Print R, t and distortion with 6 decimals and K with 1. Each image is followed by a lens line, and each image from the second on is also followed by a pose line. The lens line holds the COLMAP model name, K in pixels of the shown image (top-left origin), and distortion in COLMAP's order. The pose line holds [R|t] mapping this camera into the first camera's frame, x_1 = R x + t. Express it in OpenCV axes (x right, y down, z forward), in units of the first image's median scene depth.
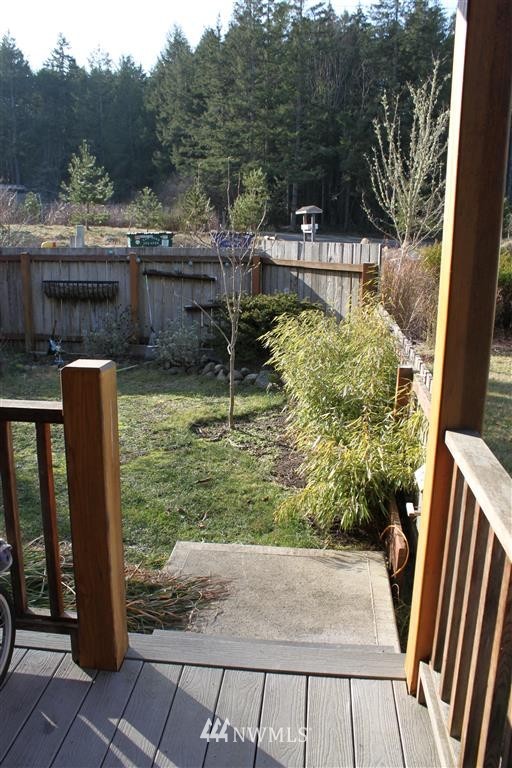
lens RADIAL K [[637.9, 0, 255.1], [0, 637.9, 392.0], [0, 0, 1]] dist [-0.171905, 0.151599]
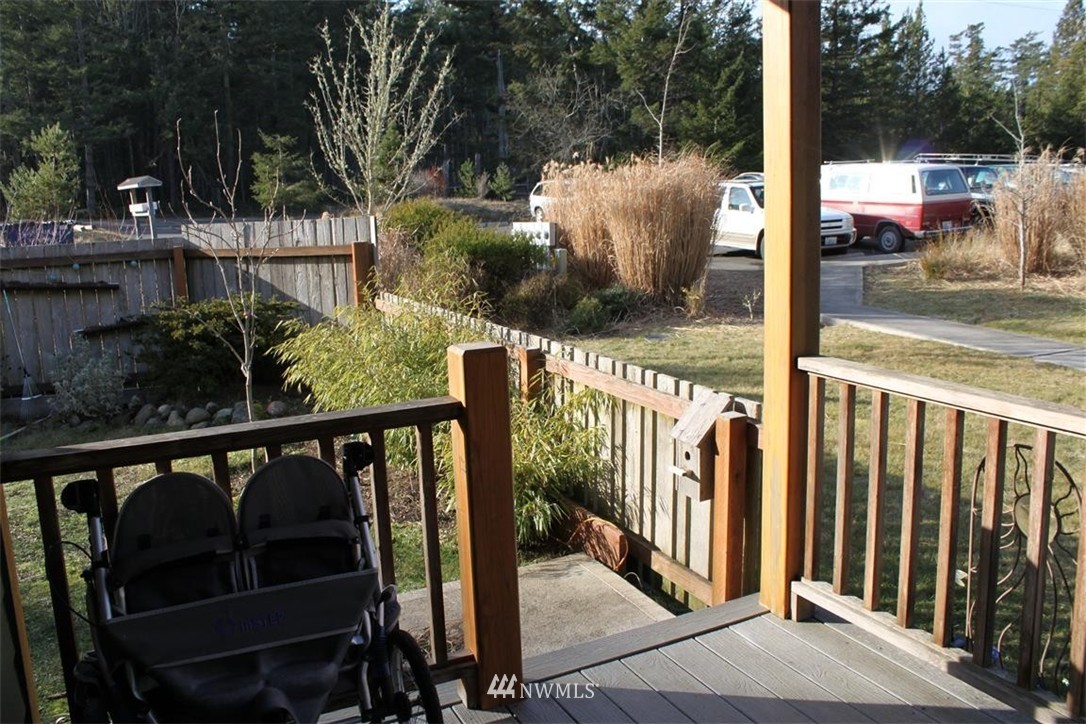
lens RADIAL K [[902.1, 0, 543.0], [0, 902.1, 362.0], [0, 0, 1]] dist [-0.171905, 0.151599]
pose [[0.846368, -0.136188, 0.514892, -0.169968], [0.173657, 0.984487, -0.025058, 0.005453], [-0.503492, 0.110623, 0.856889, -0.028067]]
